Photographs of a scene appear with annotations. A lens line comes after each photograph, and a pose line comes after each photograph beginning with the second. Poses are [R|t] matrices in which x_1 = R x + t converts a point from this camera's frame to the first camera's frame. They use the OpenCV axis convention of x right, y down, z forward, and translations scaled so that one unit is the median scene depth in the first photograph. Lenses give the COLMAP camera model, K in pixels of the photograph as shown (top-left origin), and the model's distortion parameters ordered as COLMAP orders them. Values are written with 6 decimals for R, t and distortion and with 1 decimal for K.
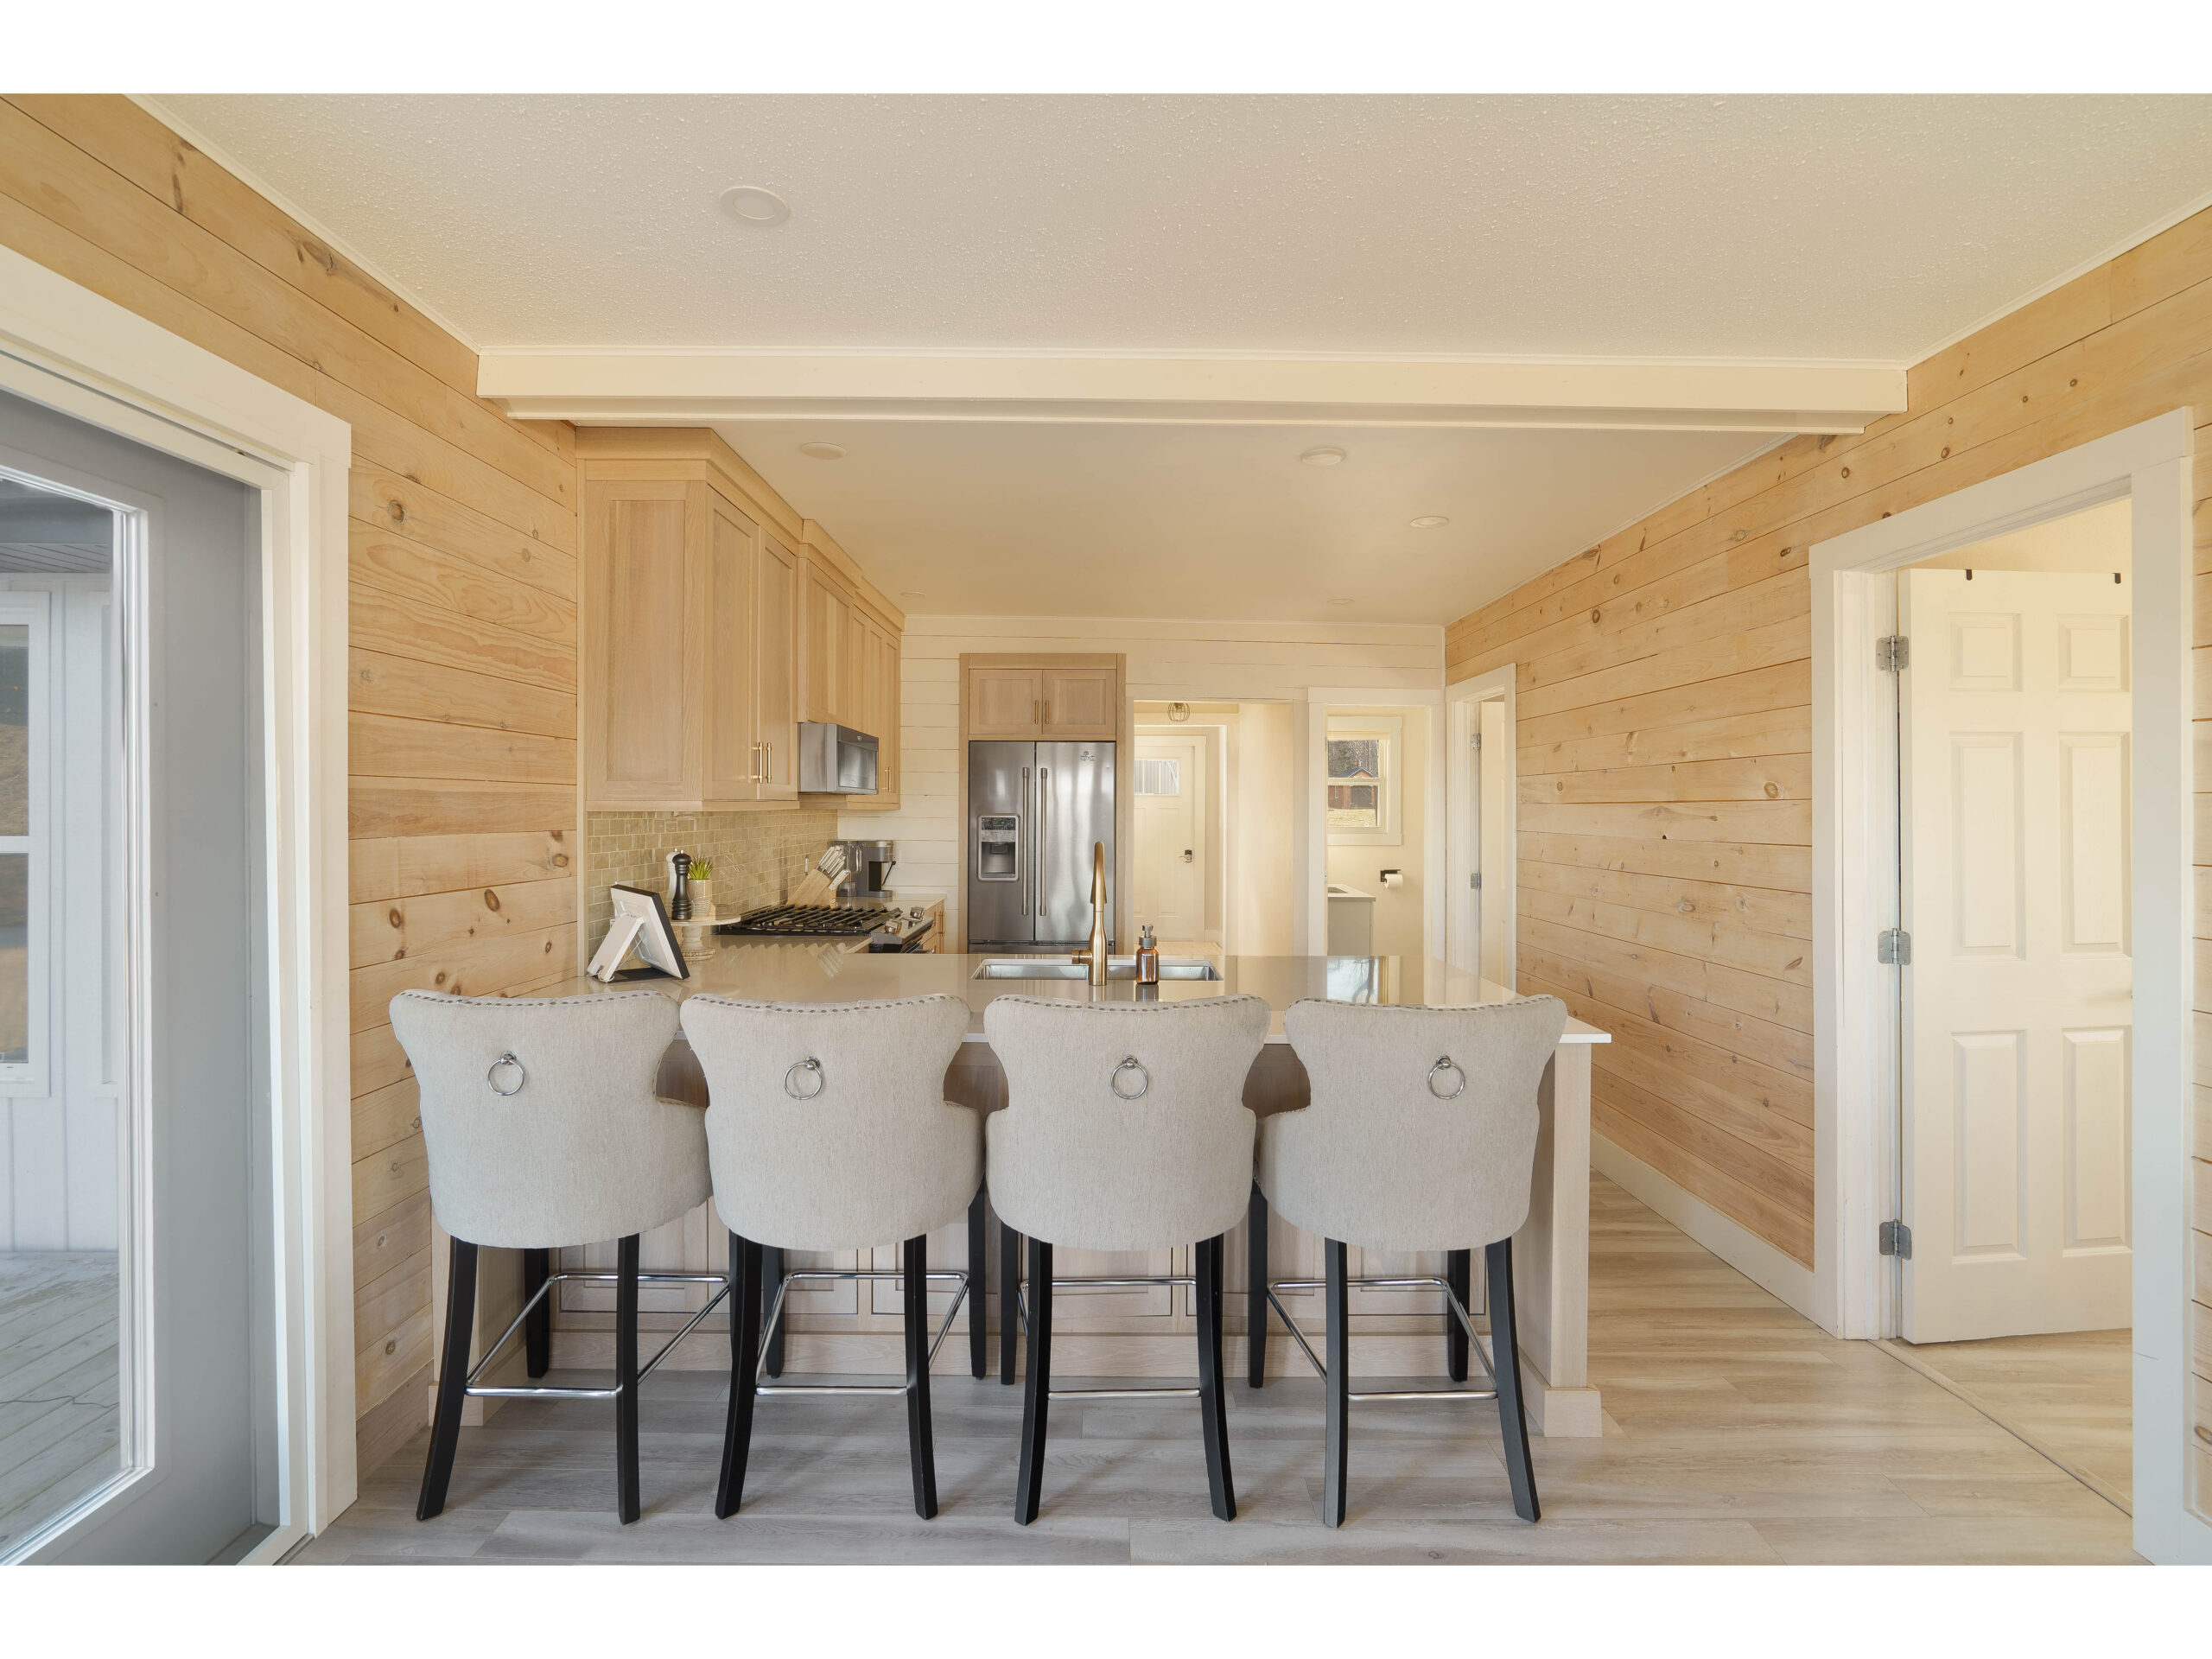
lens RADIAL K [[1025.9, 0, 1093.4], [0, 1025.9, 803.6], [0, 0, 1]] dist [-0.001849, 0.000235]
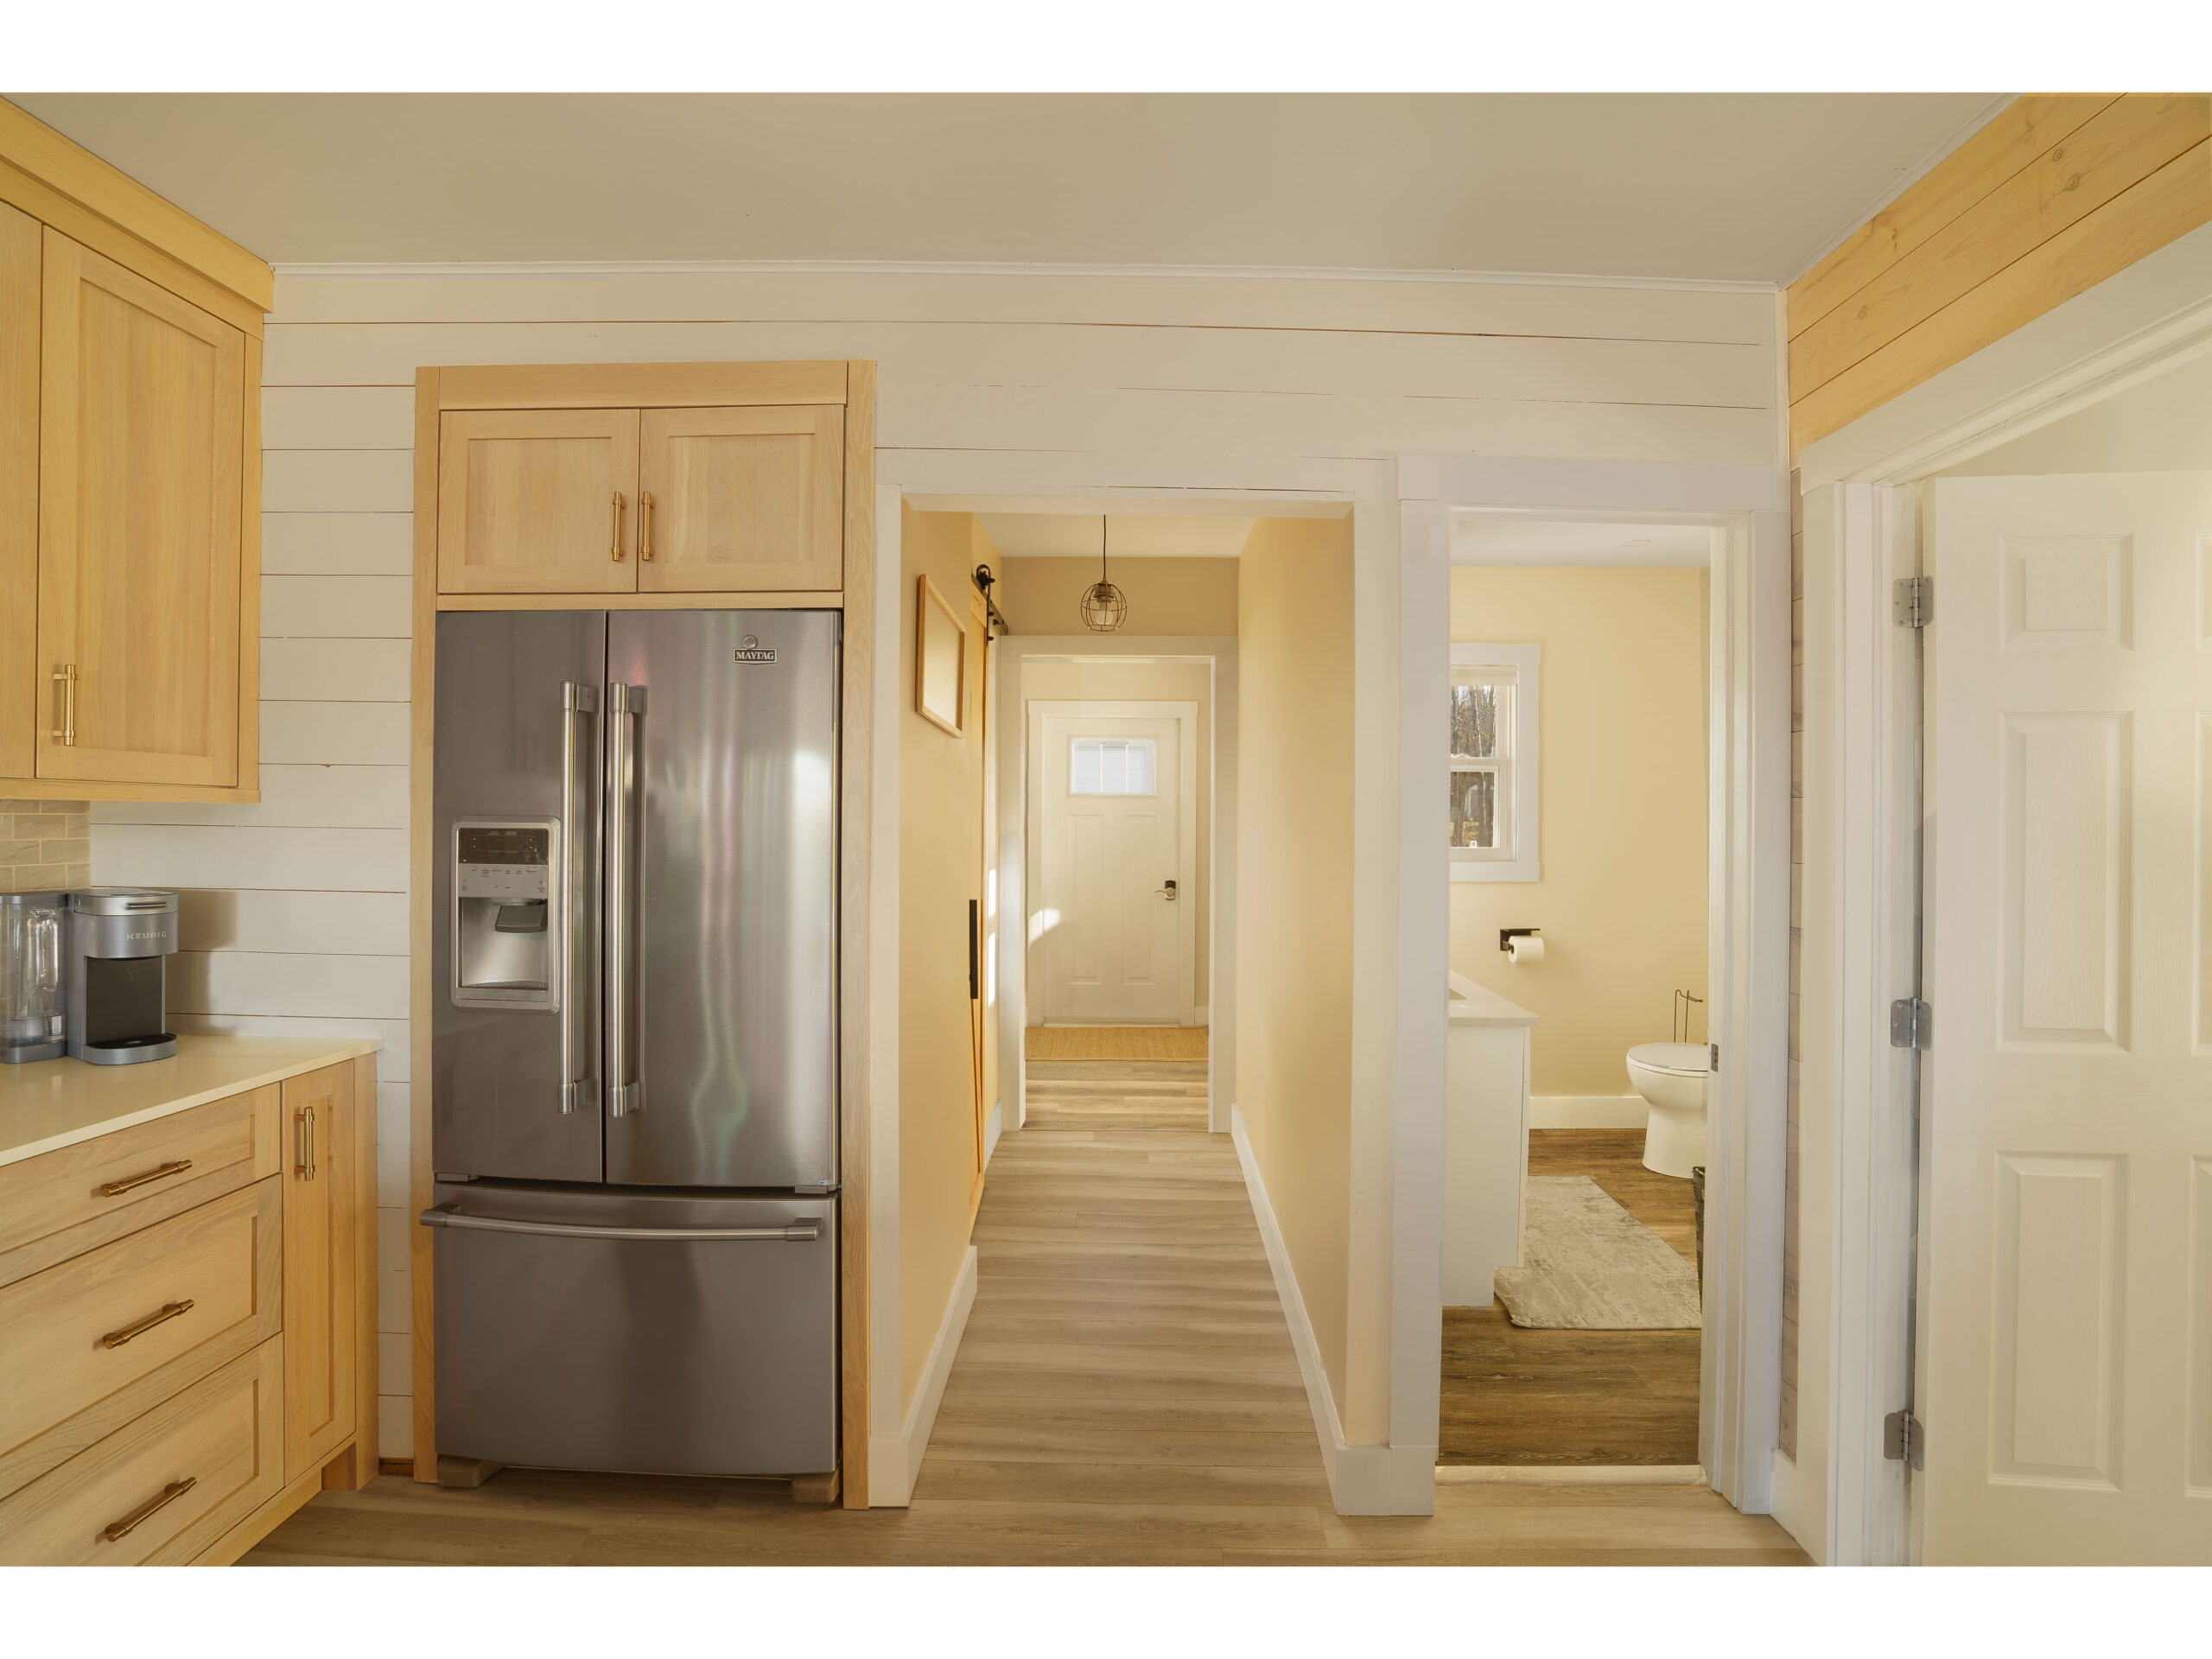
lens RADIAL K [[1024.0, 0, 1114.3], [0, 1024.0, 818.6], [0, 0, 1]] dist [-0.045948, 0.013030]
pose [[0.999902, 0.004794, -0.013159, 0.277450], [-0.004741, 0.999981, 0.004022, 0.018717], [0.013178, -0.003959, 0.999905, 1.539587]]
